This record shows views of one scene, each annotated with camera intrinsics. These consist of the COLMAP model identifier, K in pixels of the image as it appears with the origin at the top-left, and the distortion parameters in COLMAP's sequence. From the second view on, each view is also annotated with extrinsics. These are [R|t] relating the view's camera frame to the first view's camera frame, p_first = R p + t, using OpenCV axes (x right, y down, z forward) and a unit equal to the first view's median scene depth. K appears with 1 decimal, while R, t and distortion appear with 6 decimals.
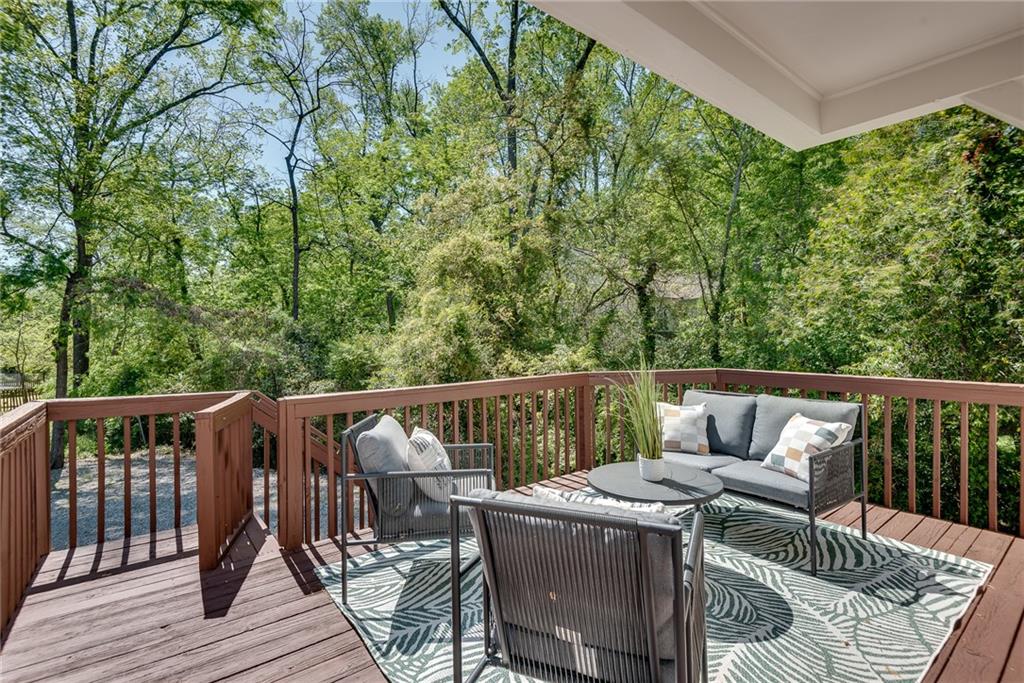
lens RADIAL K [[466.8, 0, 515.2], [0, 466.8, 341.1], [0, 0, 1]] dist [0.002905, -0.000465]
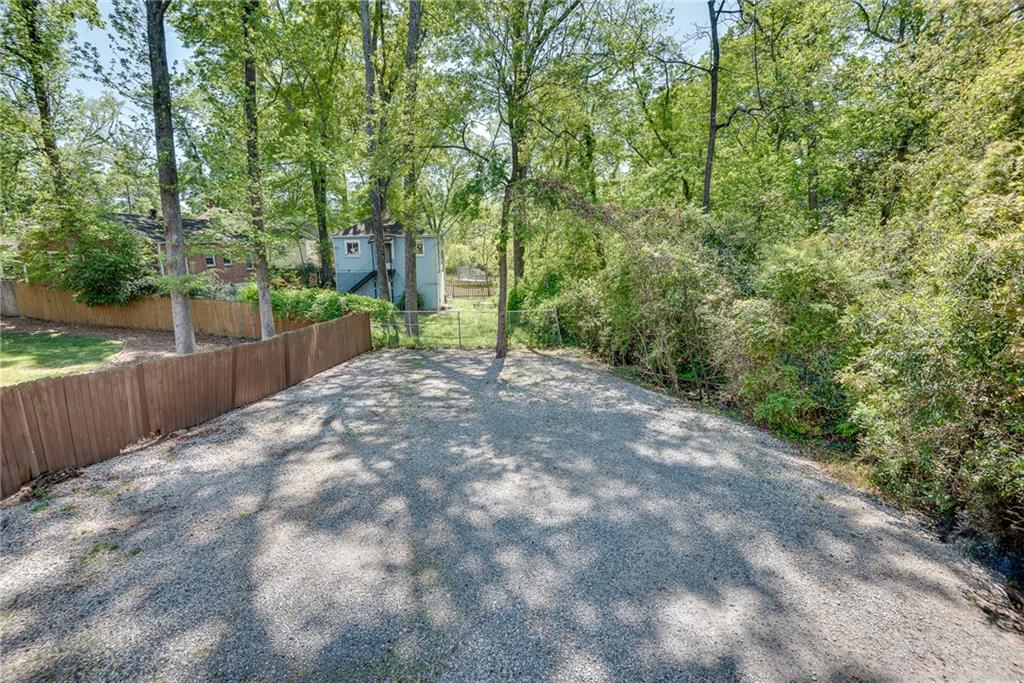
lens RADIAL K [[478.3, 0, 515.7], [0, 478.3, 337.6], [0, 0, 1]] dist [-0.003003, 0.002170]
pose [[0.721959, 0.127683, -0.680054, -0.147034], [0.005100, 0.981818, 0.189755, -0.001304], [0.691917, -0.140464, 0.708181, 0.183420]]
